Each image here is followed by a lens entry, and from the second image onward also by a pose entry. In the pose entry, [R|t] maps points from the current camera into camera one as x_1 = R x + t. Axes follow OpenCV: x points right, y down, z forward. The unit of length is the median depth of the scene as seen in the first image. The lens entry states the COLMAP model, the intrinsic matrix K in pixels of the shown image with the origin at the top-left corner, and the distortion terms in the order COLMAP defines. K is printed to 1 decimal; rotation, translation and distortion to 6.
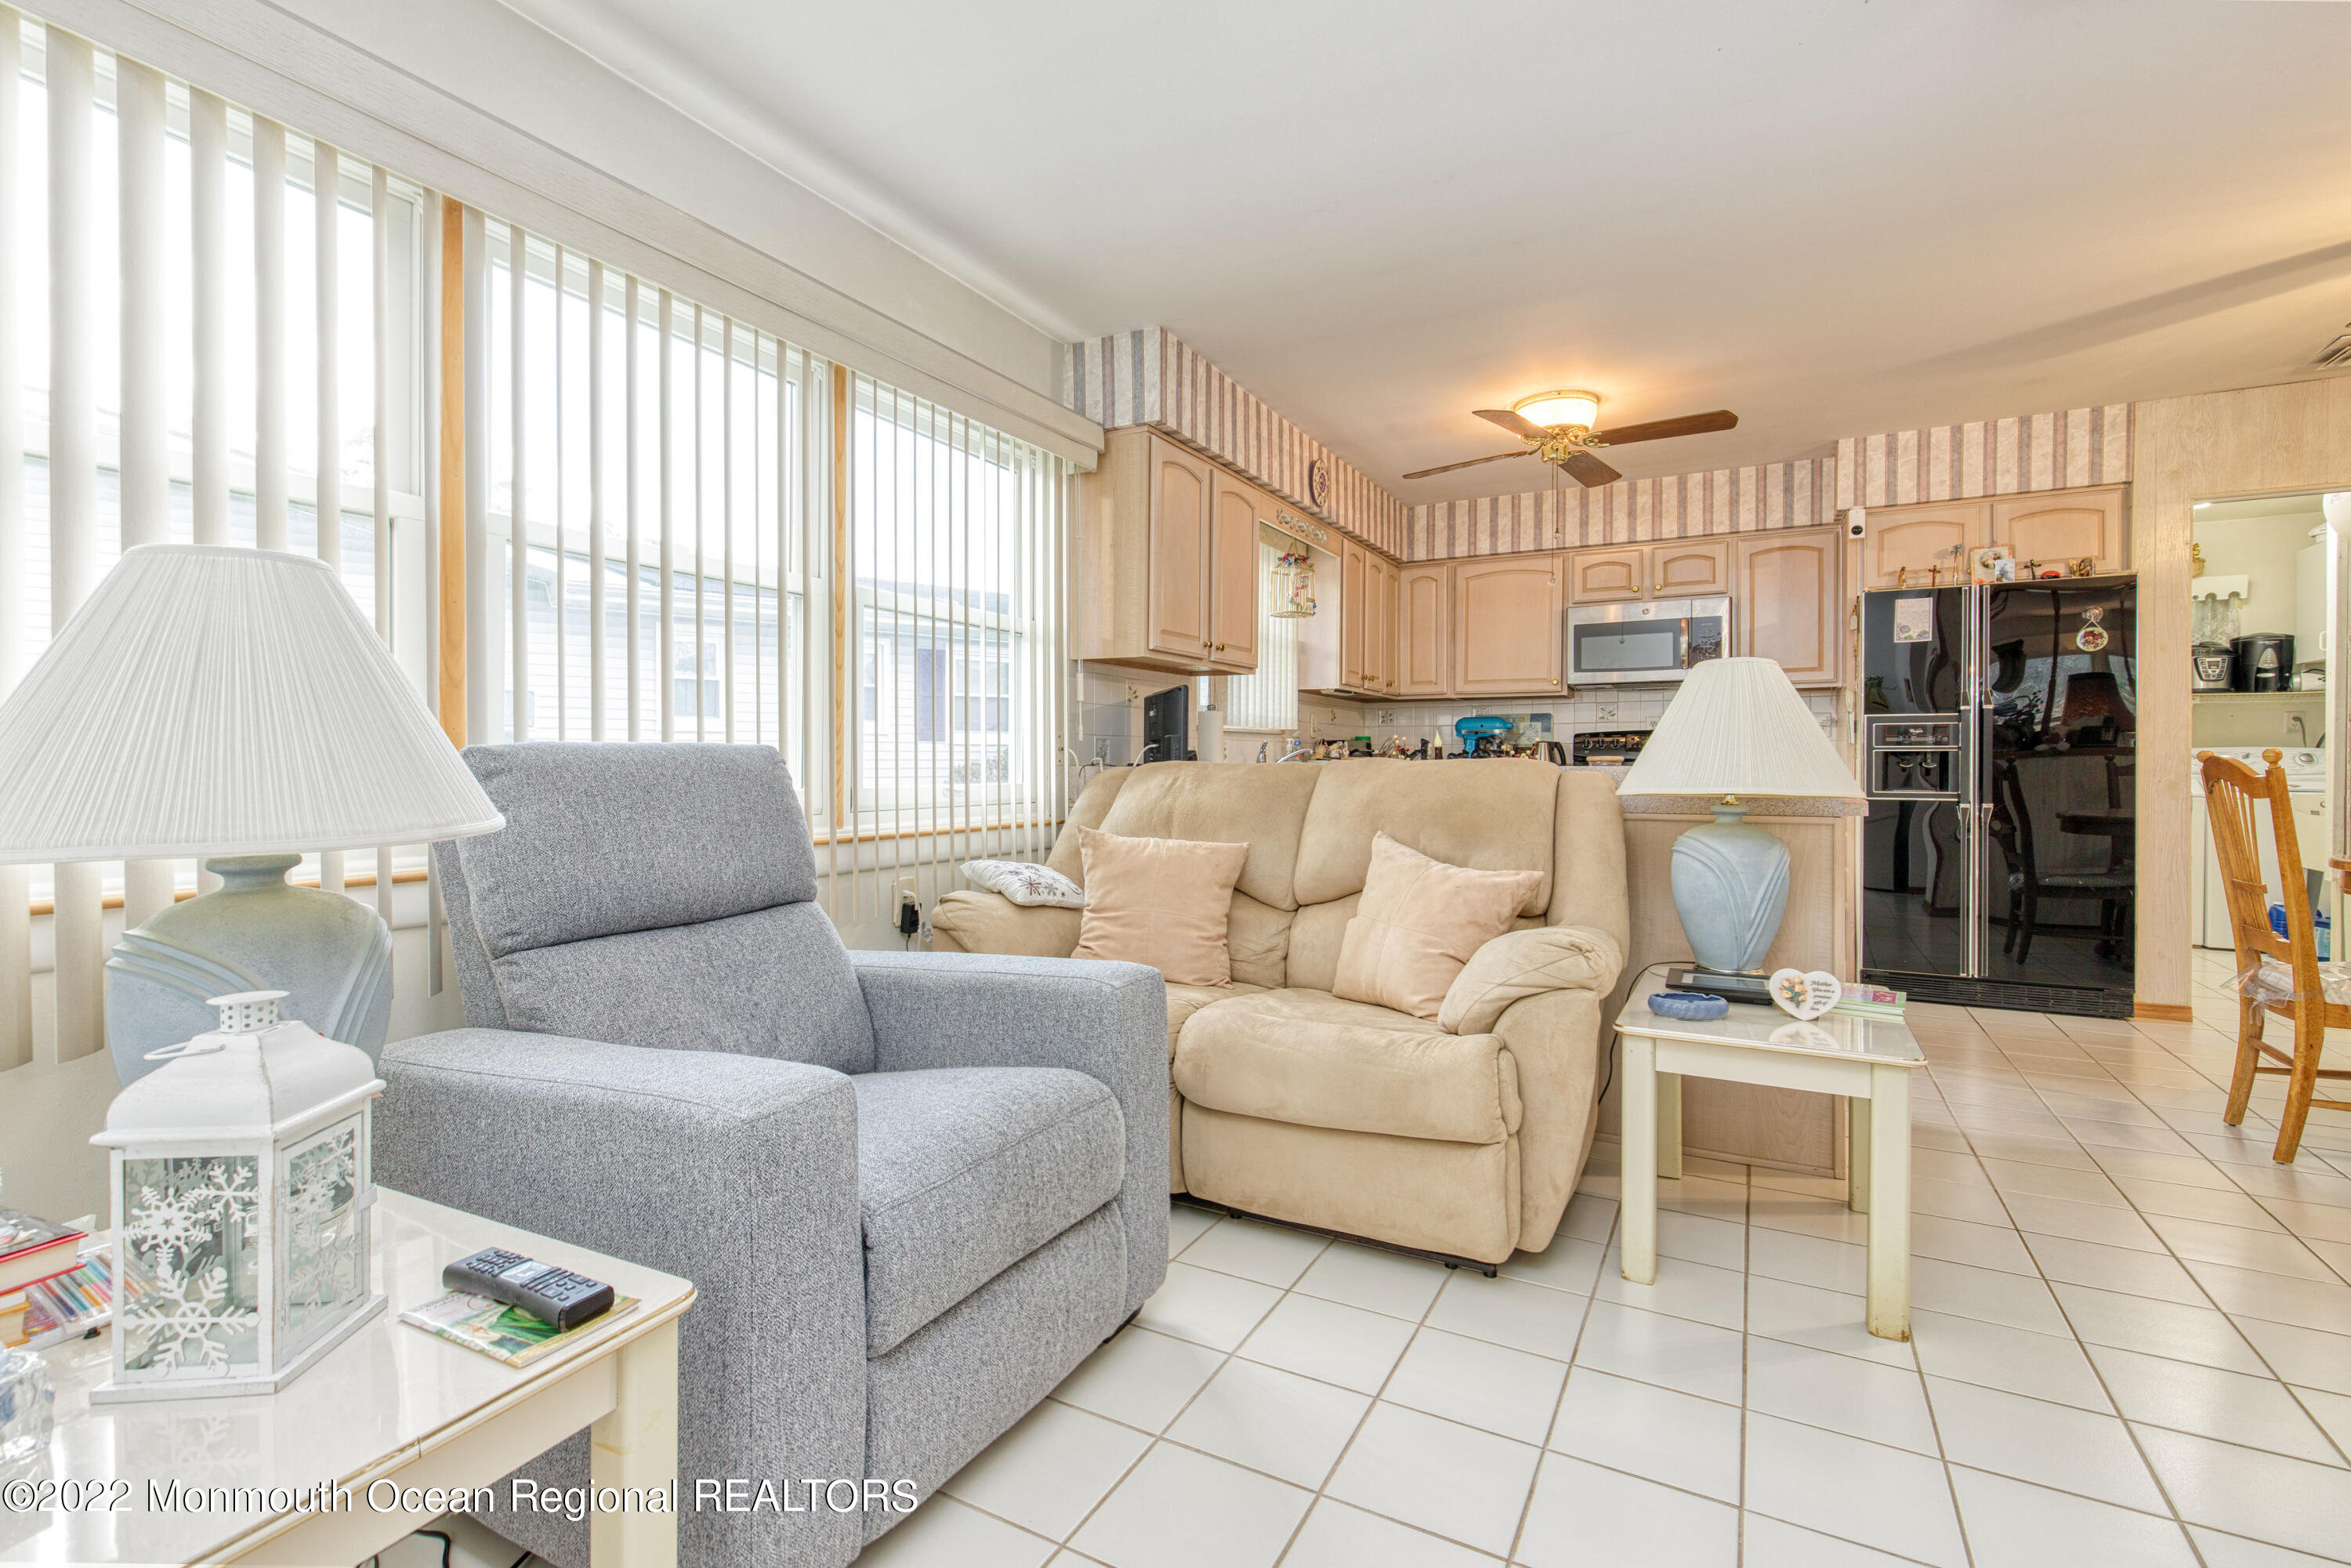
lens RADIAL K [[1088.1, 0, 1186.4], [0, 1088.1, 772.3], [0, 0, 1]] dist [0.003115, -0.002897]
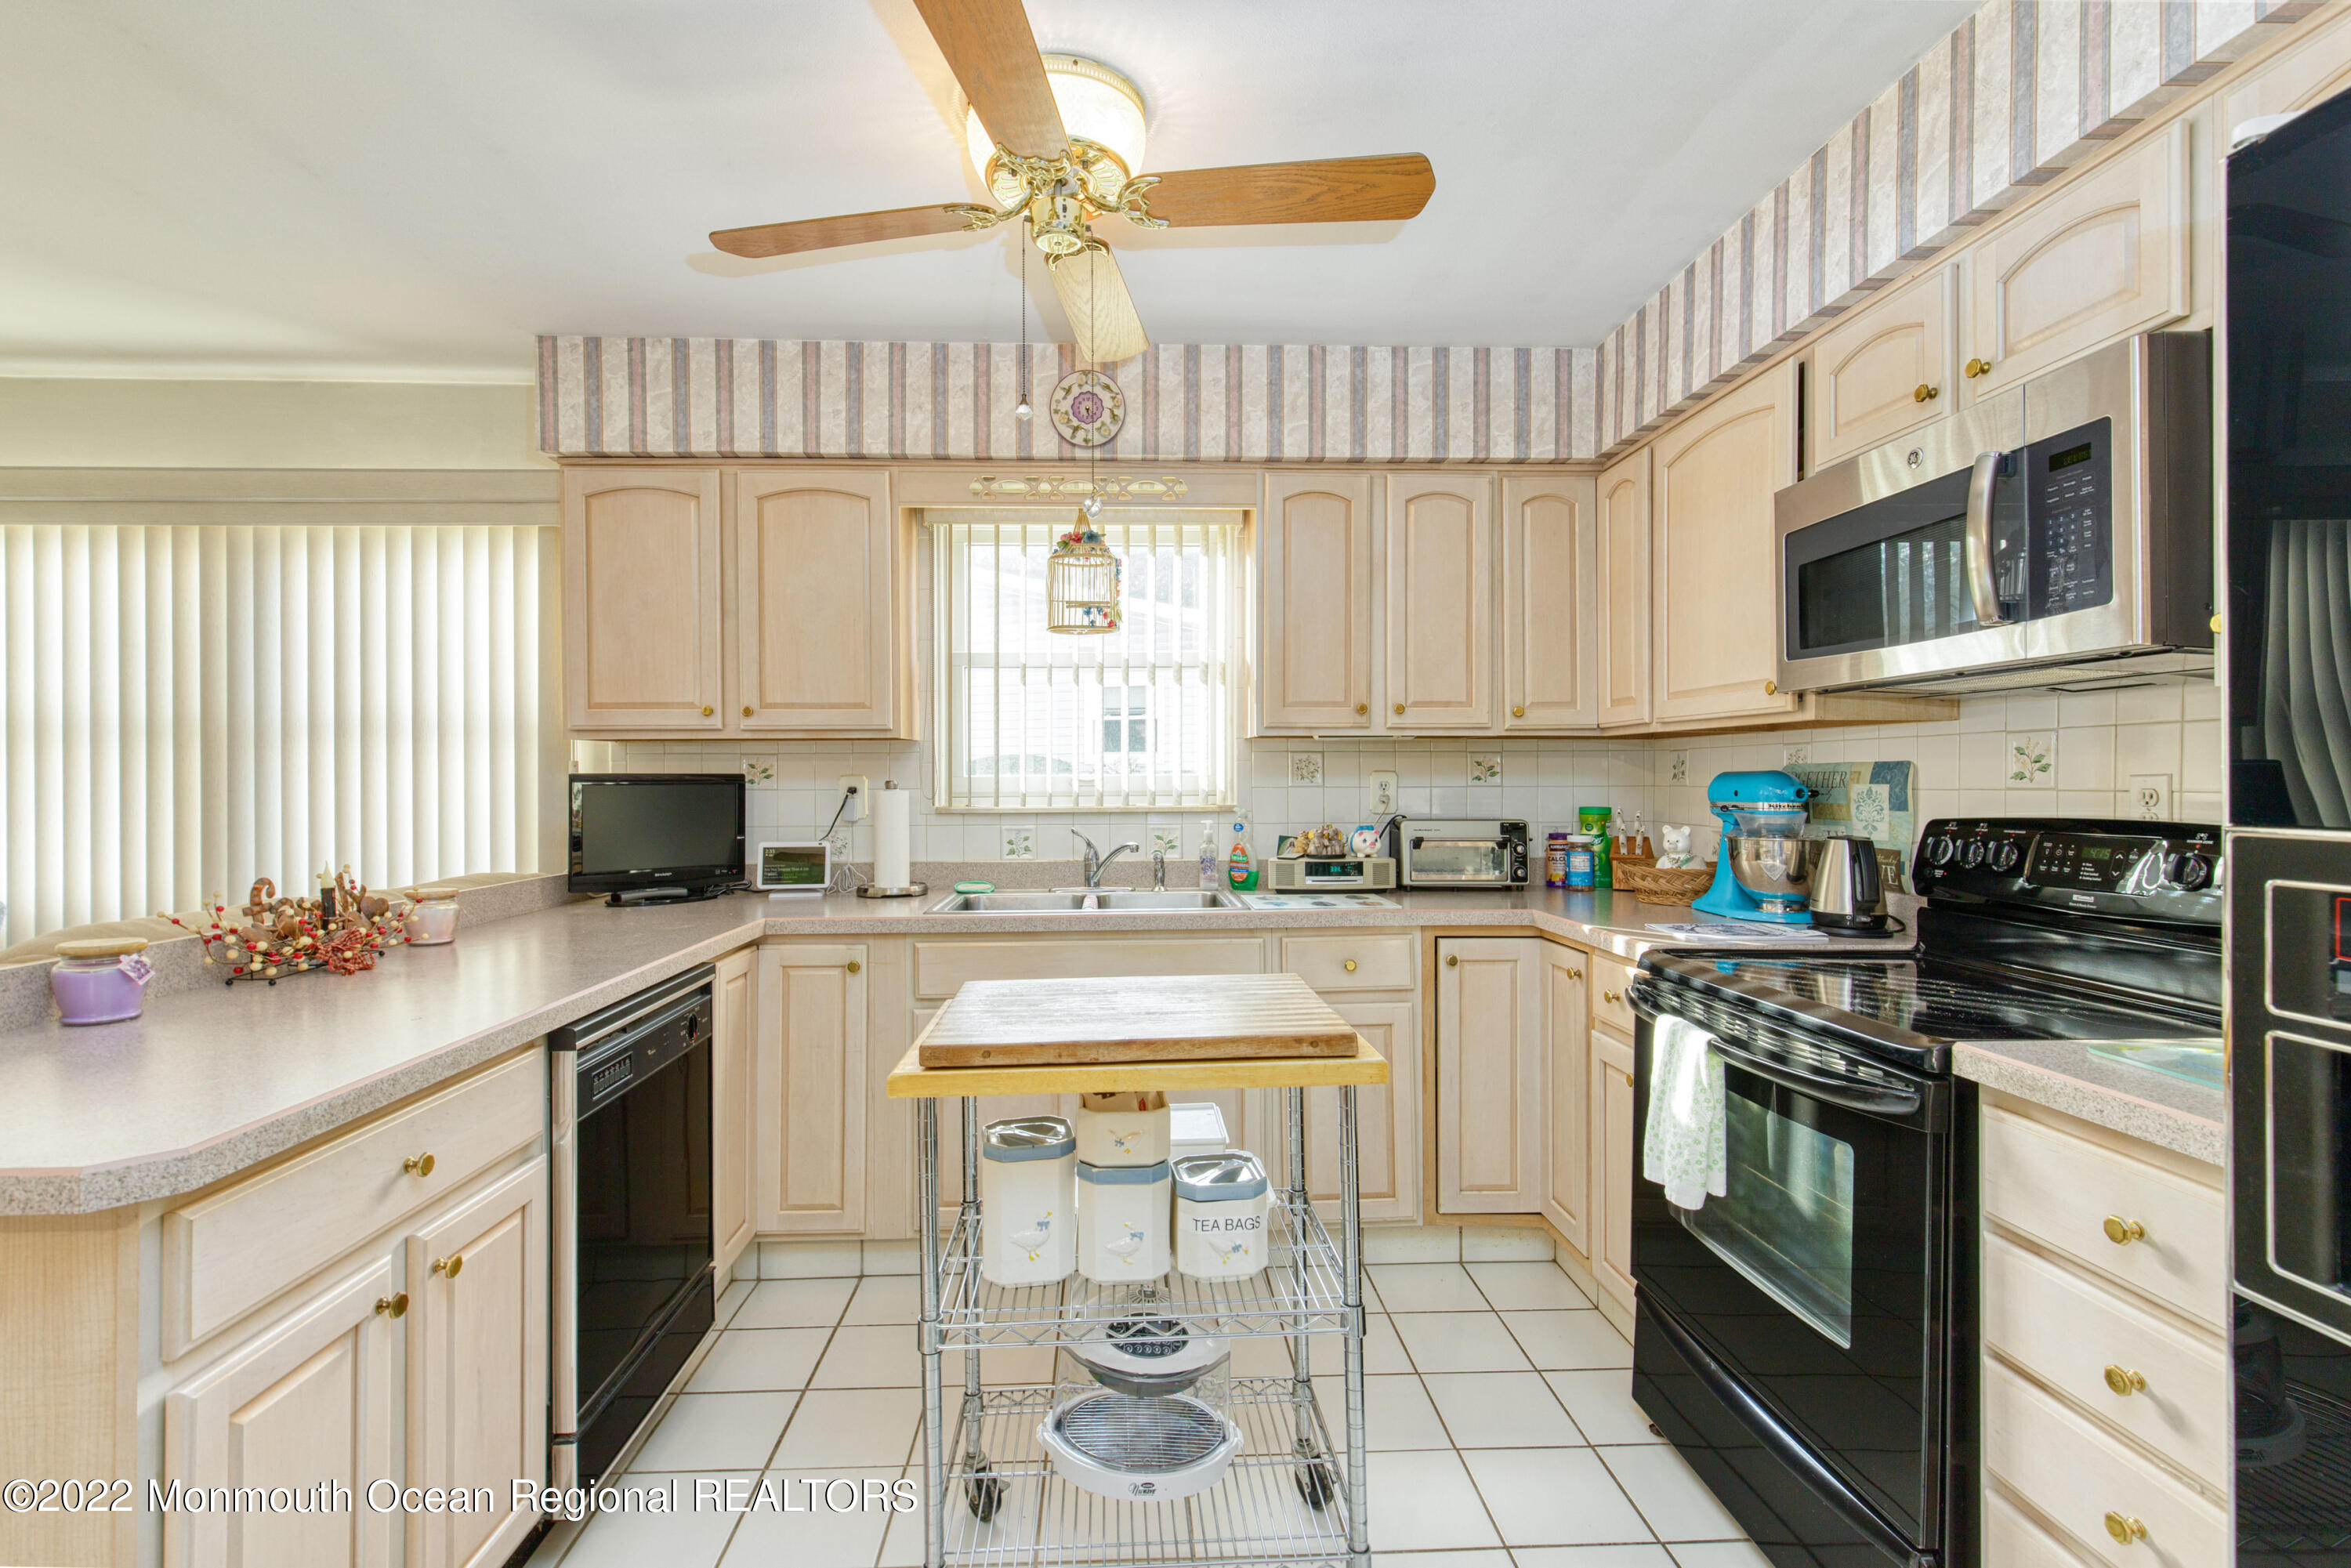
lens RADIAL K [[1088.1, 0, 1150.6], [0, 1088.1, 781.1], [0, 0, 1]] dist [0.003115, -0.002897]
pose [[0.487070, 0.007008, -0.873335, 0.643397], [-0.007342, 0.999965, 0.003930, -0.055929], [0.873332, 0.004498, 0.487105, 0.697145]]
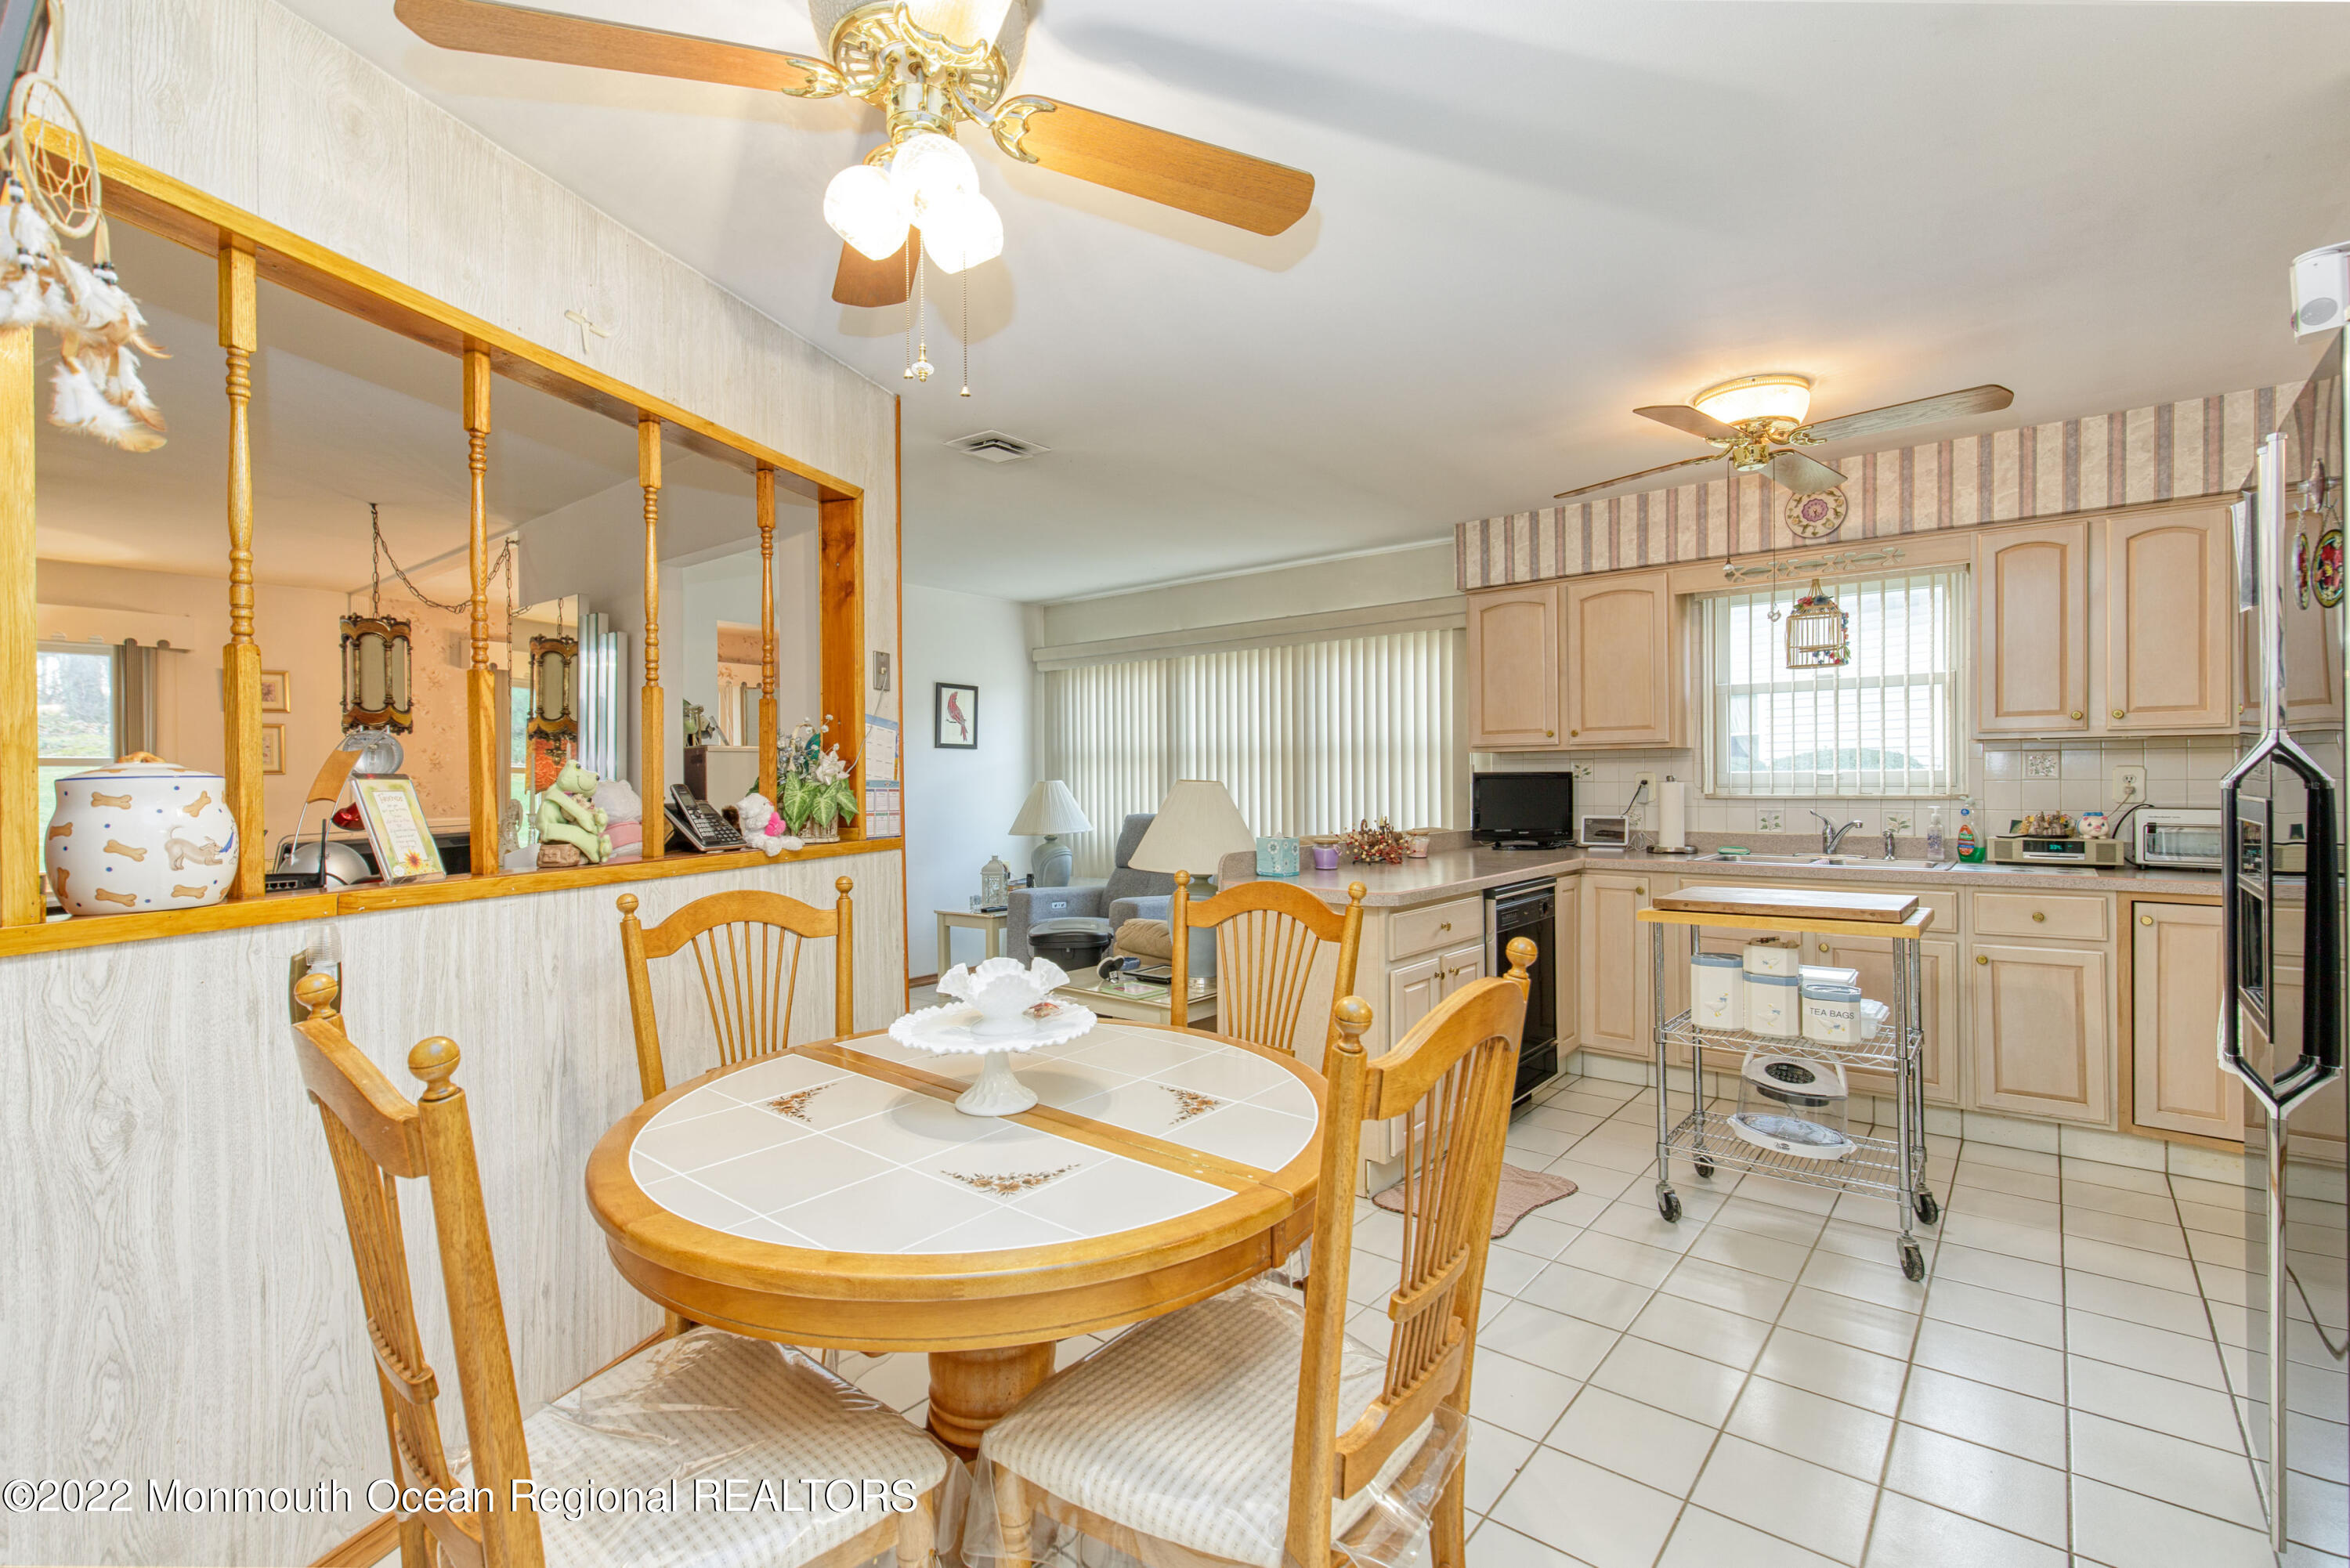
lens RADIAL K [[1087.6, 0, 1173.5], [0, 1087.6, 784.0], [0, 0, 1]] dist [0.003115, -0.002897]
pose [[-0.197804, 0.012495, -0.980162, 1.006886], [0.000371, 0.999920, 0.012672, -0.057459], [0.980242, 0.002143, -0.197793, 0.640973]]
